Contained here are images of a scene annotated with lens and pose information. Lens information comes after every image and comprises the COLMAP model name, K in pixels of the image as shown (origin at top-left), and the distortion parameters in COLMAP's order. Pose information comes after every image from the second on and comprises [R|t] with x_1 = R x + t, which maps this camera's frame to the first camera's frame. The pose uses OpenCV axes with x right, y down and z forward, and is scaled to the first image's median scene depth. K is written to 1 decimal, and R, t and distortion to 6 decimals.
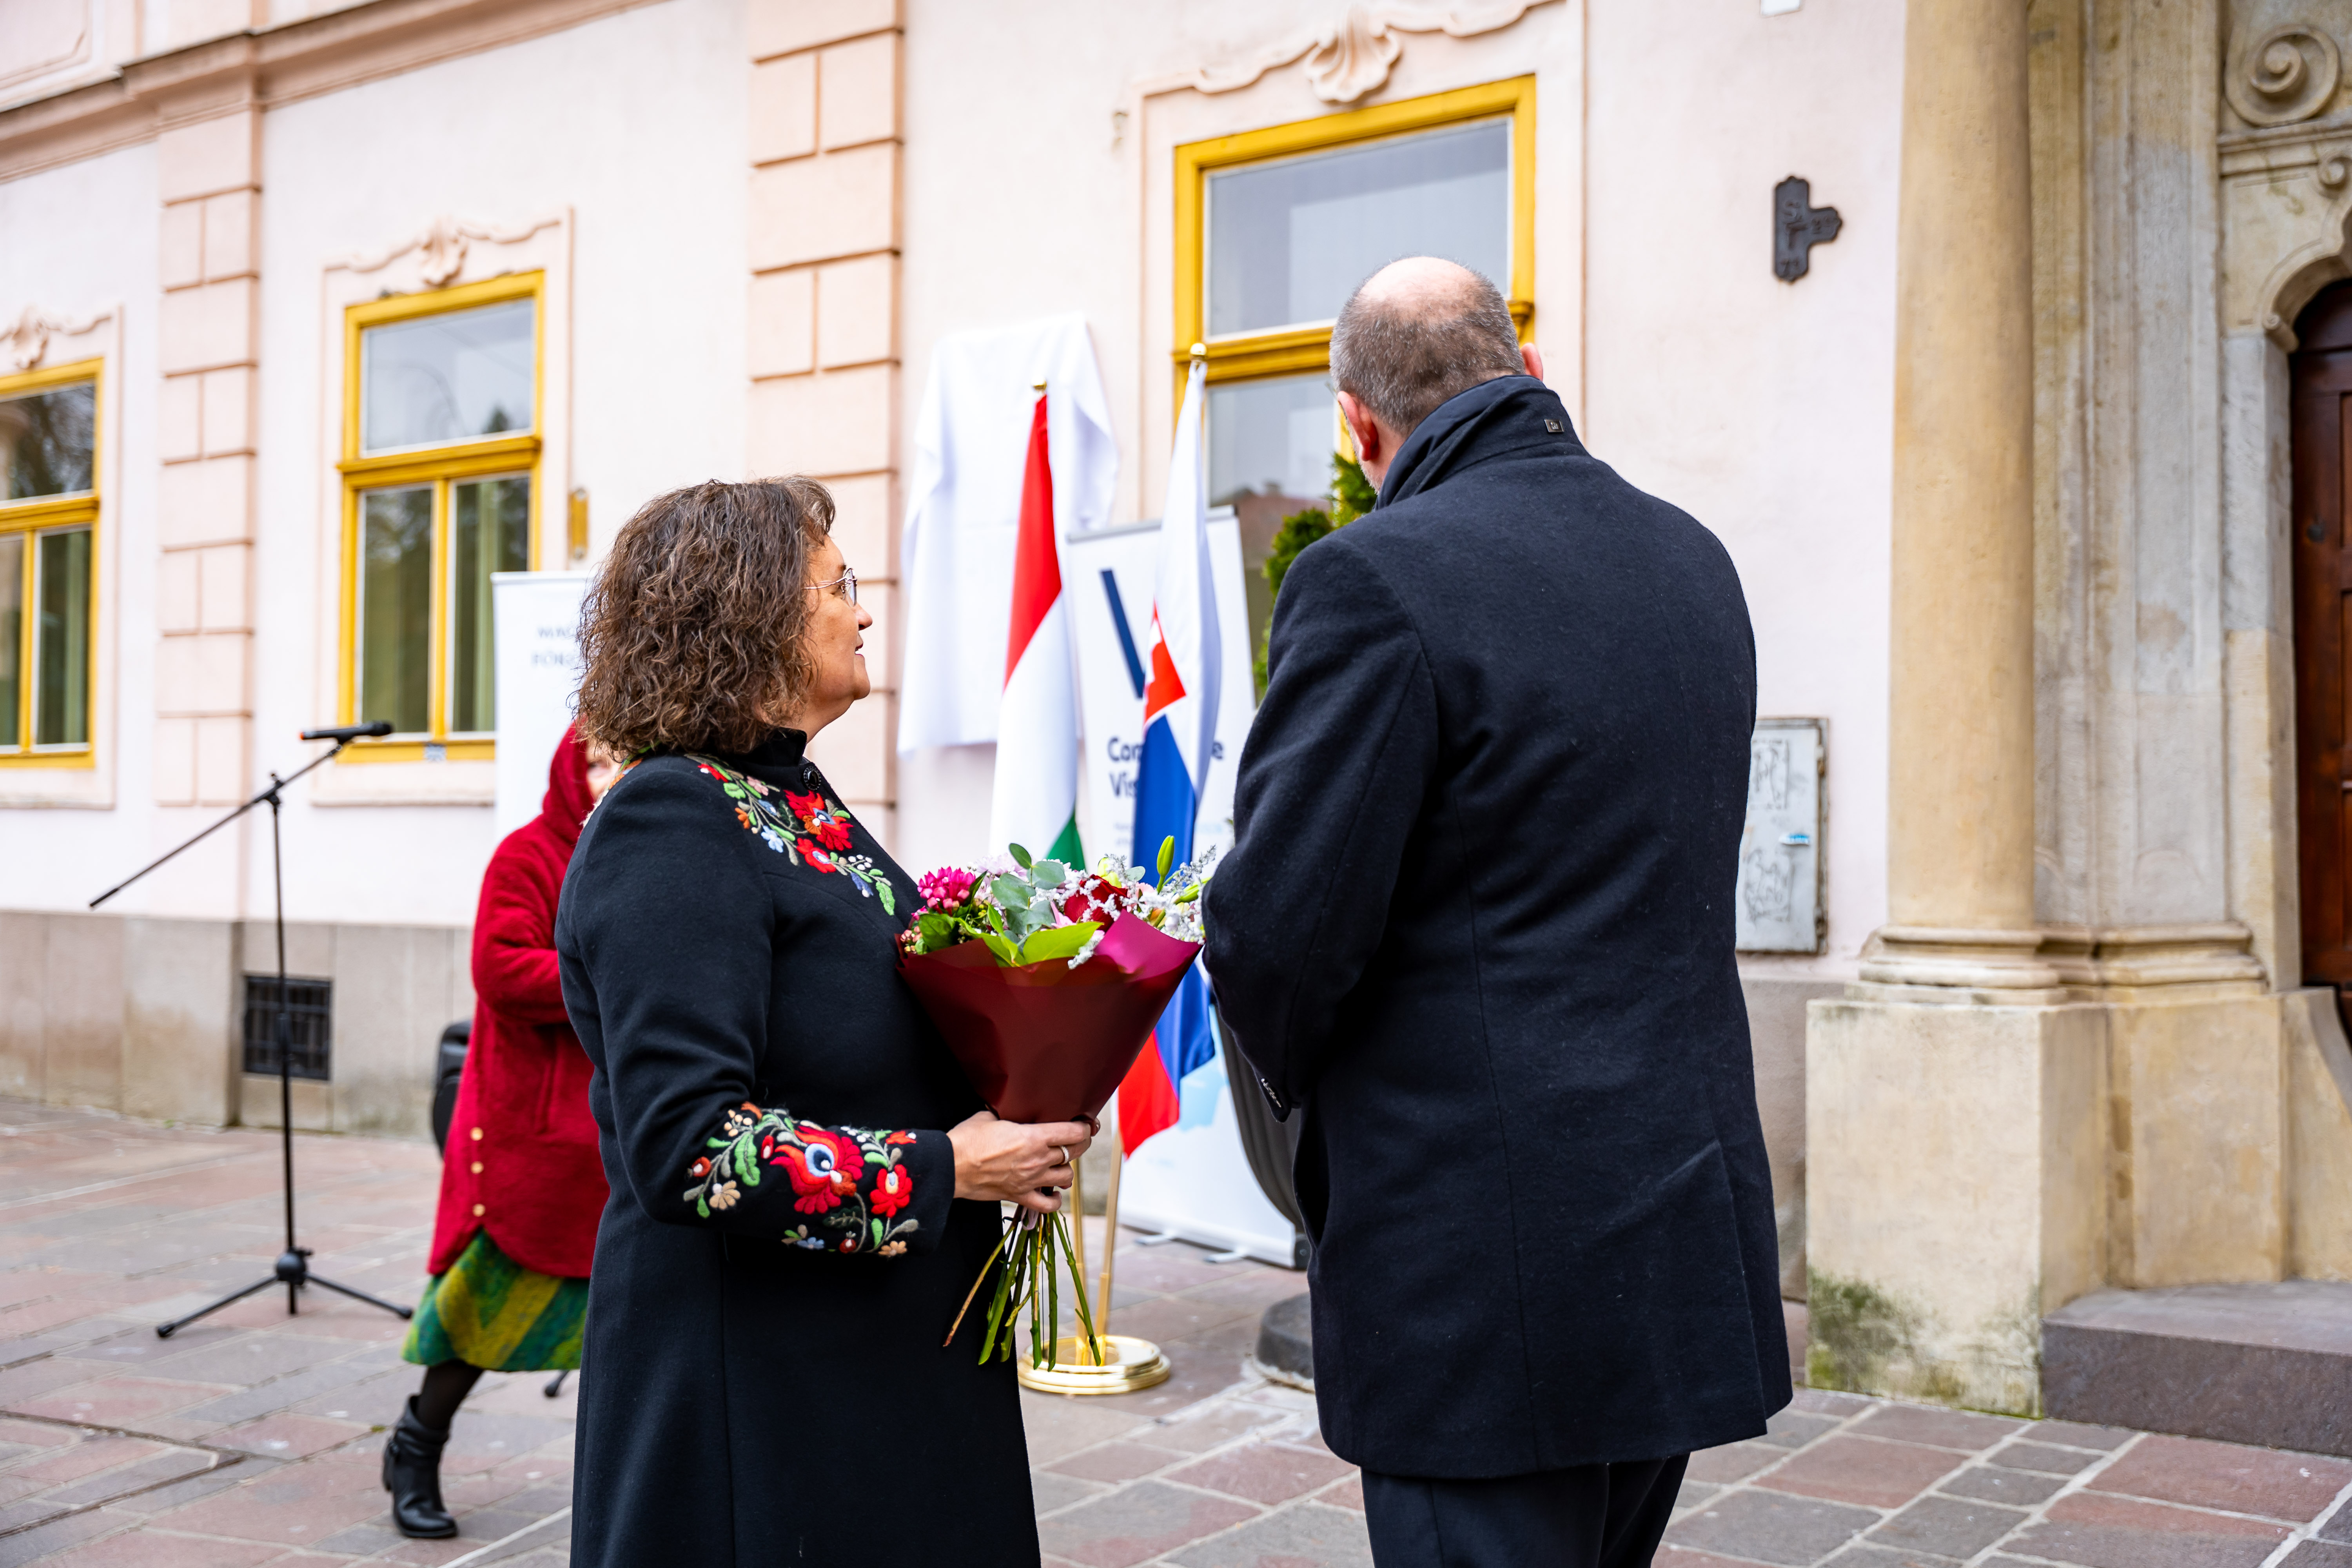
lens RADIAL K [[2515.1, 0, 1203.4], [0, 2515.1, 784.3], [0, 0, 1]] dist [0.013090, 0.000000]
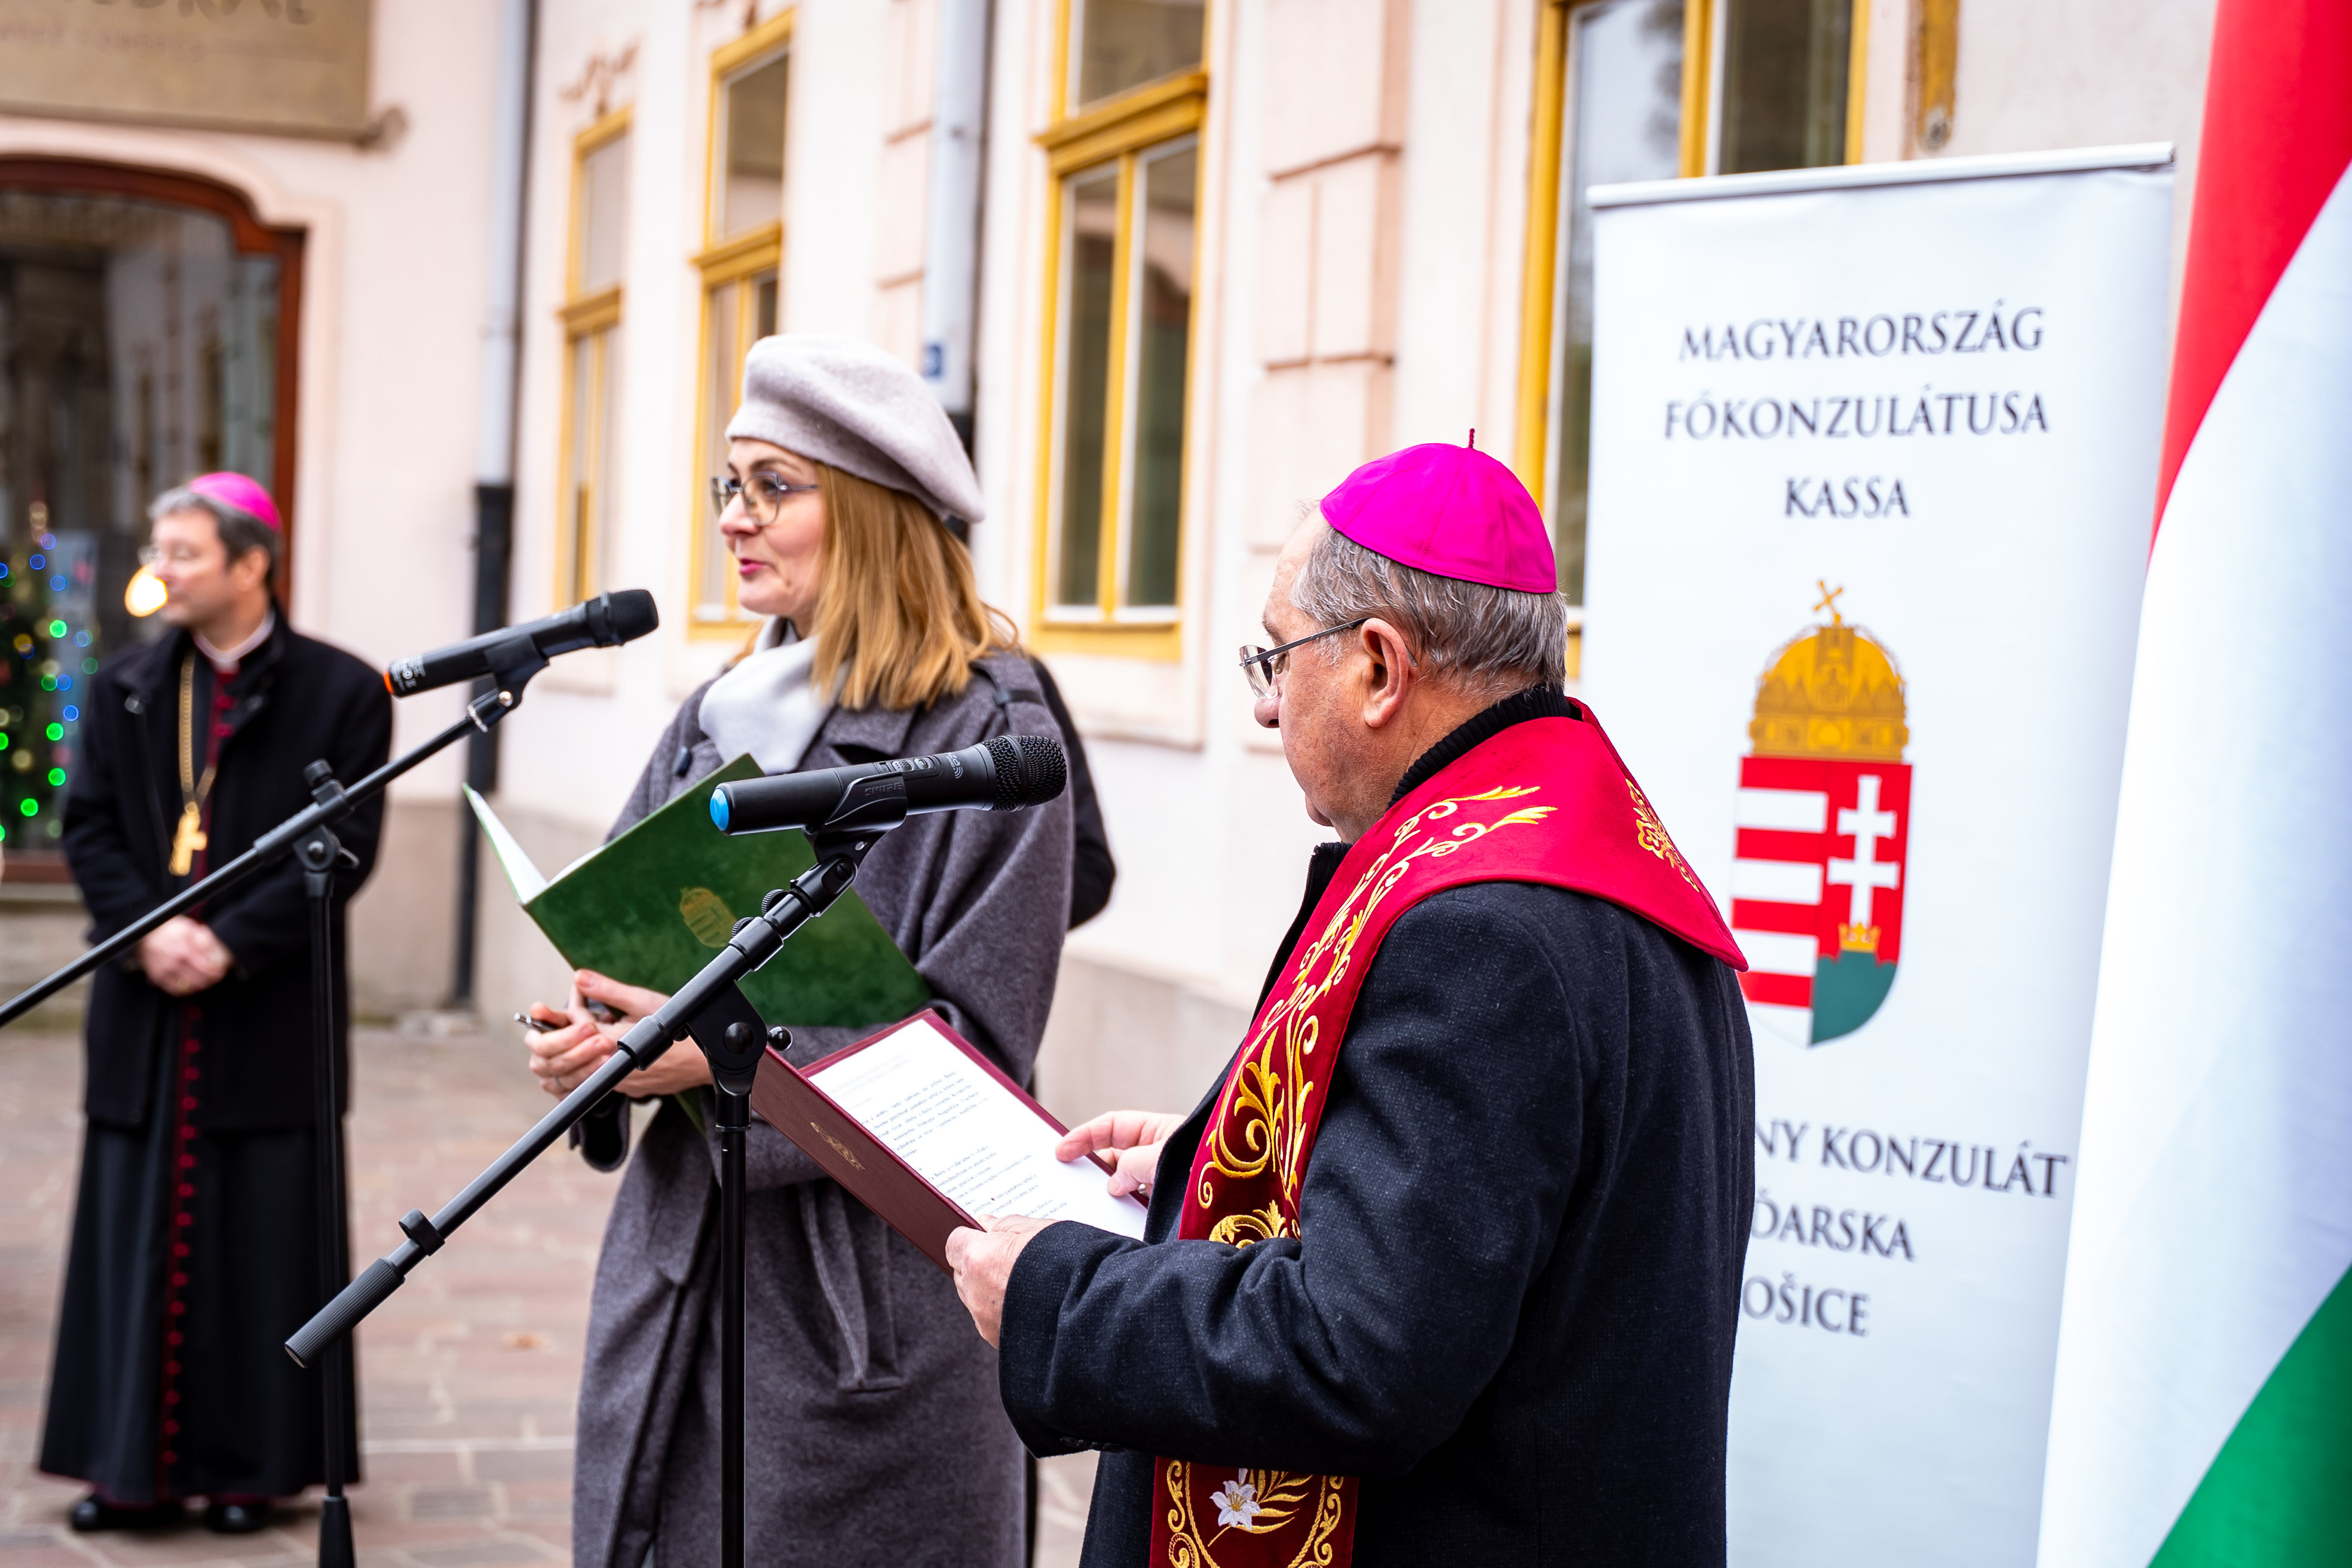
lens RADIAL K [[4350.4, 0, 1253.2], [0, 4350.4, 808.0], [0, 0, 1]] dist [0.041147, 0.000000]
pose [[0.816516, 0.045112, -0.575557, 0.050833], [-0.022724, 0.998681, 0.046040, -0.025063], [0.576875, -0.024514, 0.816465, 0.541992]]
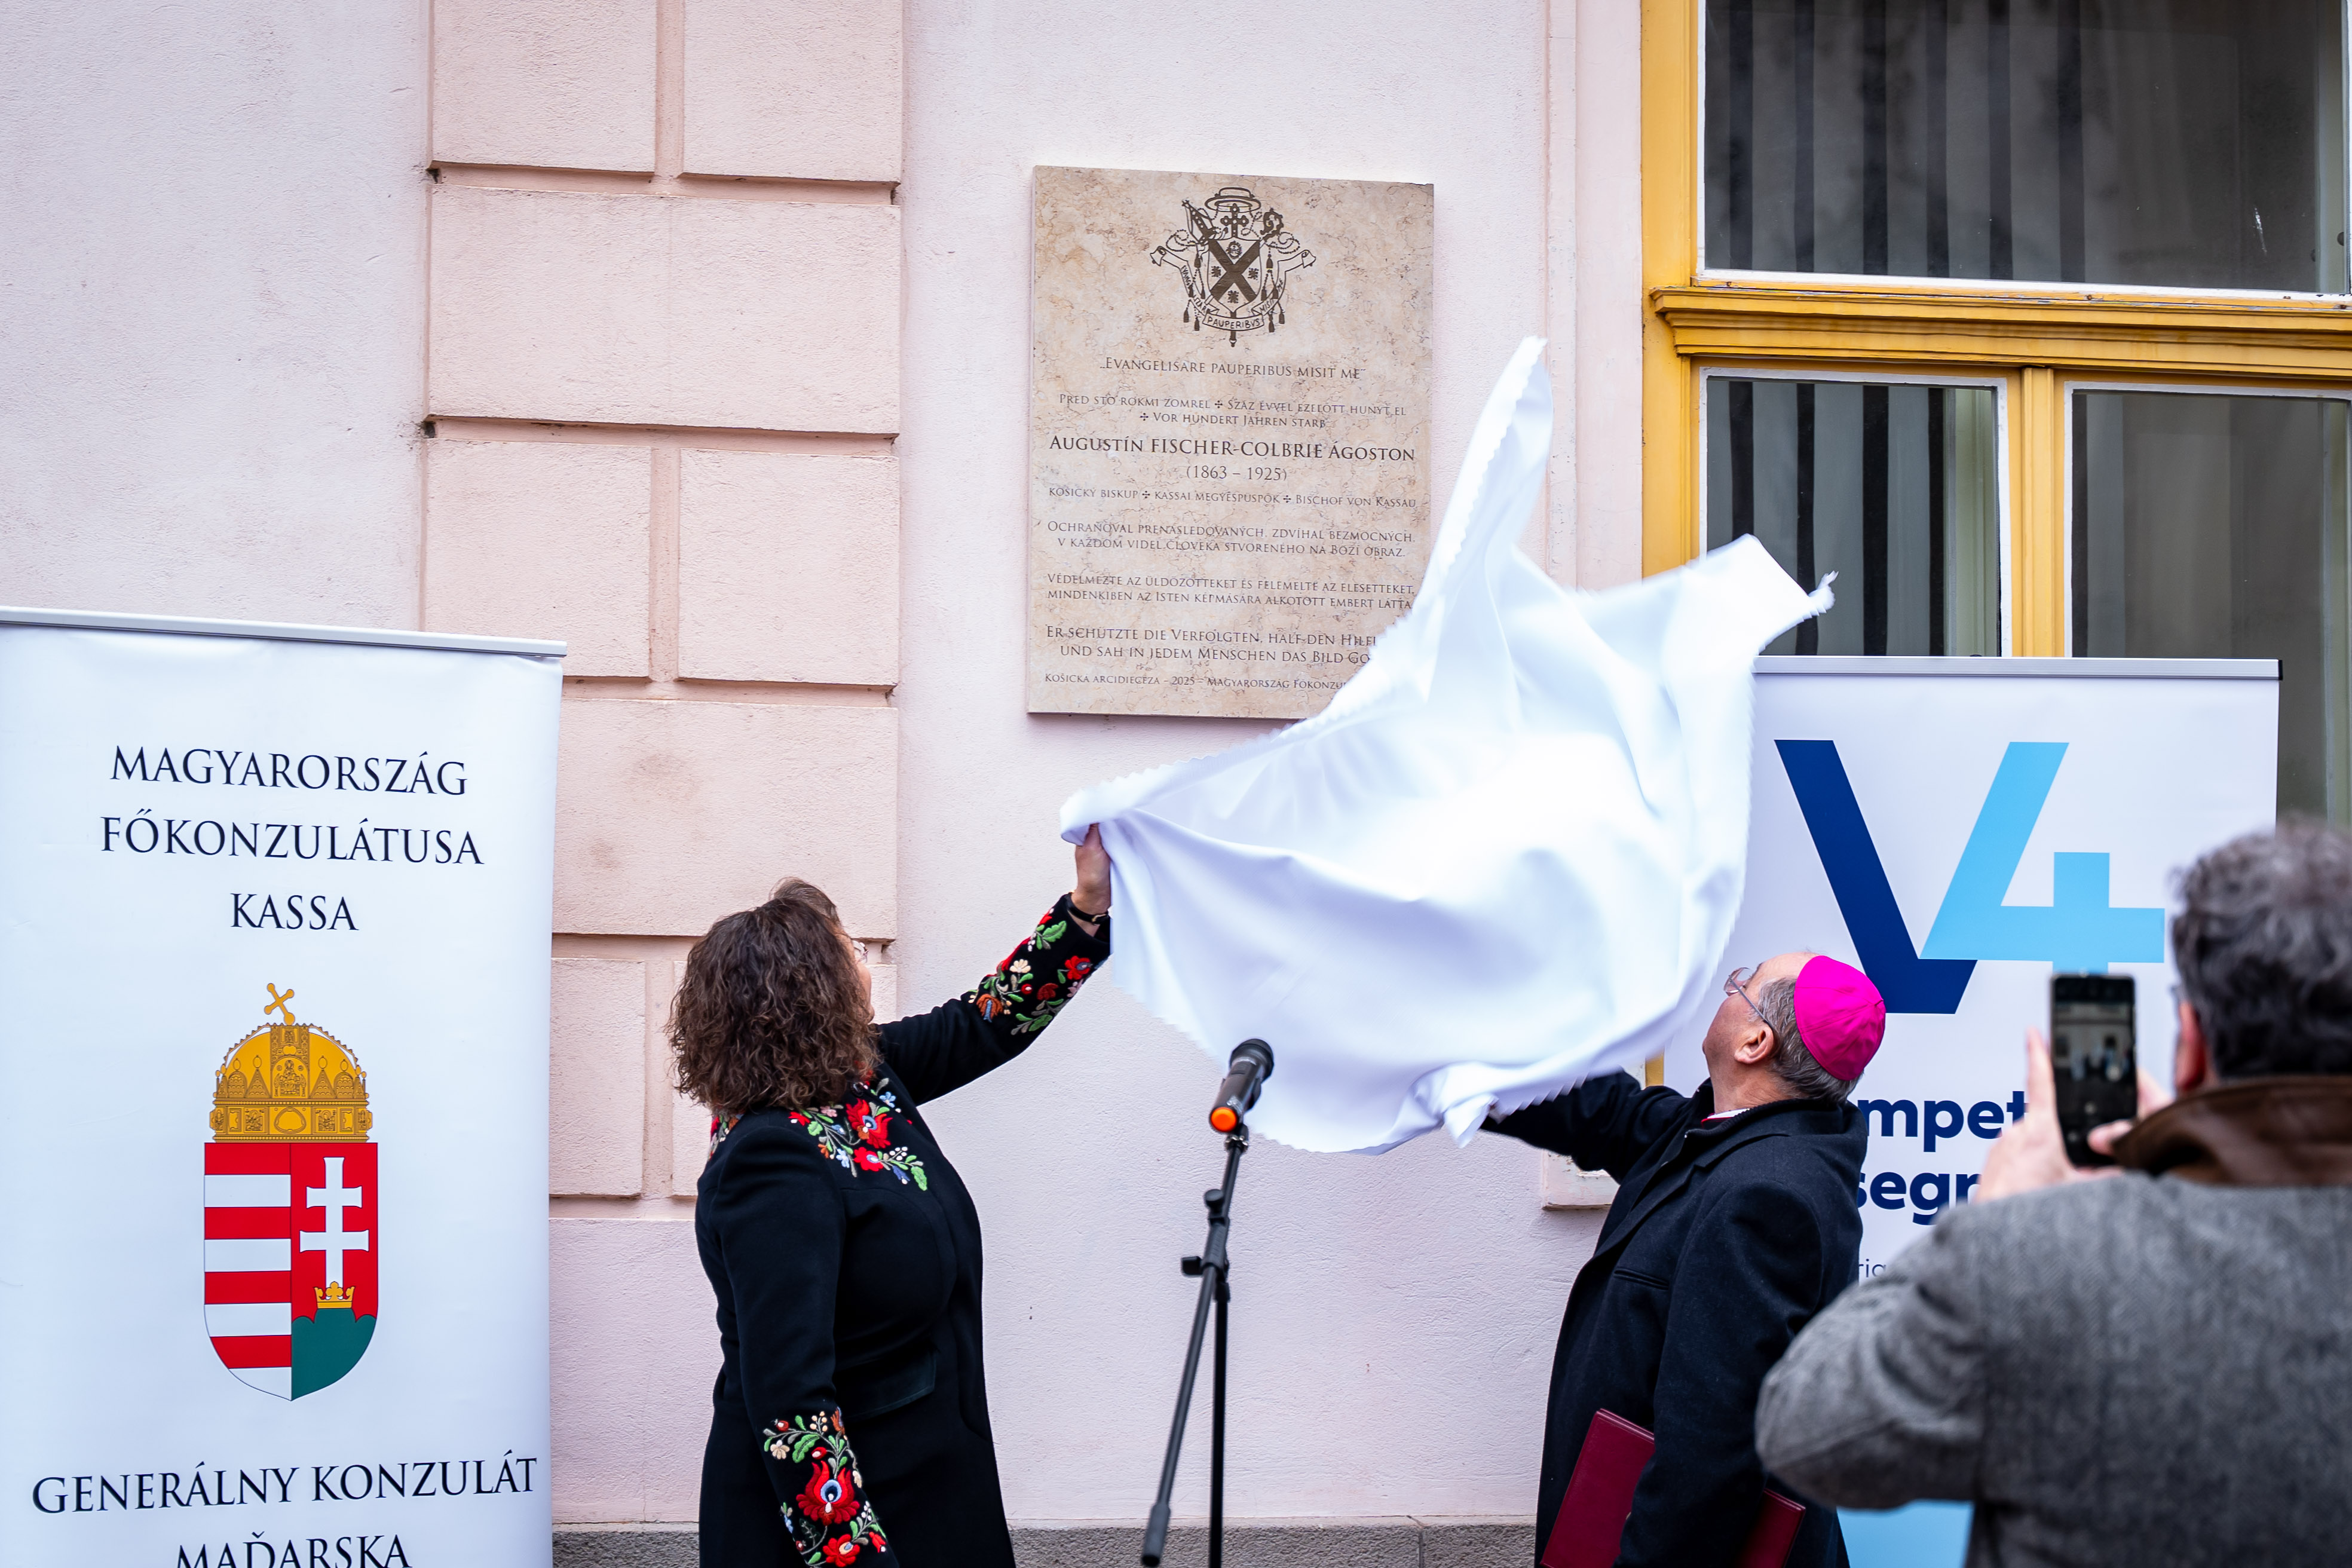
lens RADIAL K [[5270.6, 0, 1164.0], [0, 5270.6, 789.2], [0, 0, 1]] dist [0.034832, 0.000000]
pose [[0.666442, 0.046321, 0.744116, -0.881998], [-0.019932, 0.998818, -0.044325, -0.027684], [-0.745290, 0.014709, 0.666578, 0.408048]]
